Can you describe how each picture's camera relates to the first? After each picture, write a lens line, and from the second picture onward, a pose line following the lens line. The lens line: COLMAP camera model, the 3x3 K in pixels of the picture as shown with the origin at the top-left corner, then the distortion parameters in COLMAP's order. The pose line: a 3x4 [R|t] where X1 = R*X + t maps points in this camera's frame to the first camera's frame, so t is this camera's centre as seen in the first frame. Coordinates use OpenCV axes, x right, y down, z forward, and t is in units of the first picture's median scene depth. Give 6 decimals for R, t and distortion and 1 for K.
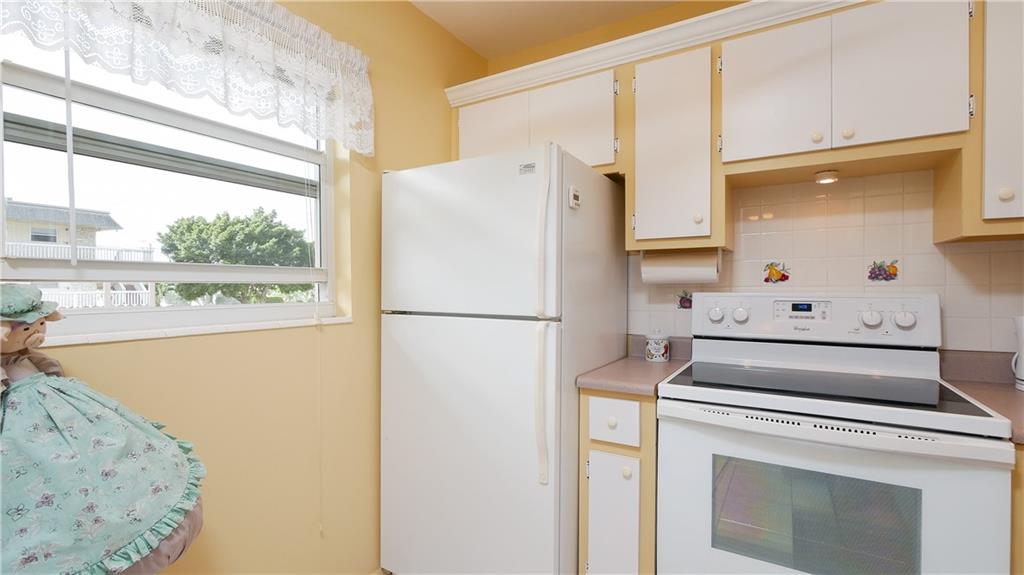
lens RADIAL K [[438.1, 0, 511.4], [0, 438.1, 292.0], [0, 0, 1]] dist [-0.007383, 0.000832]
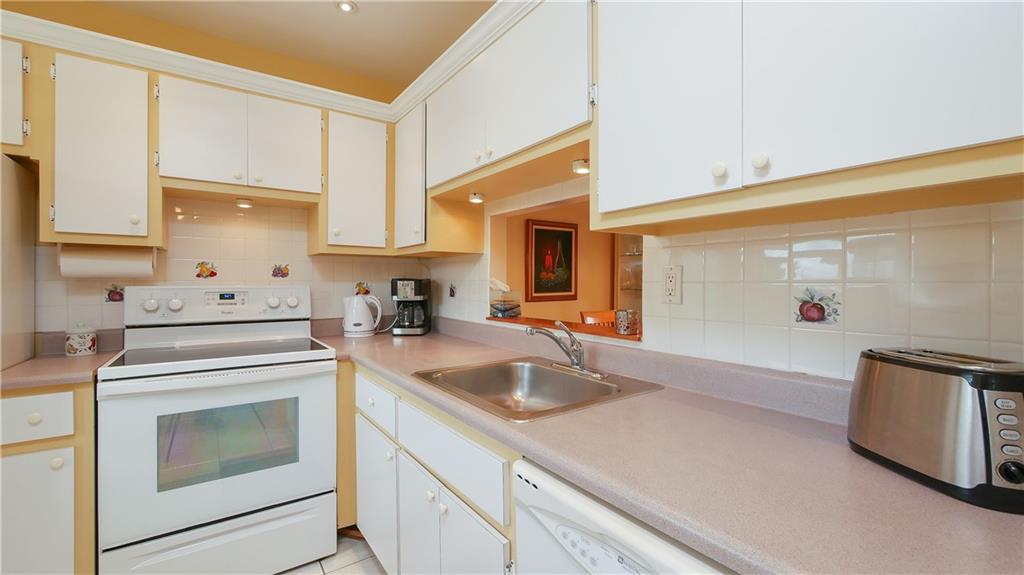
lens RADIAL K [[438.1, 0, 524.3], [0, 438.1, 285.1], [0, 0, 1]] dist [-0.007383, 0.000832]
pose [[0.371788, -0.004071, 0.928309, -0.244755], [0.006987, 0.999974, 0.001587, 0.004814], [-0.928291, 0.005897, 0.371807, -0.351013]]
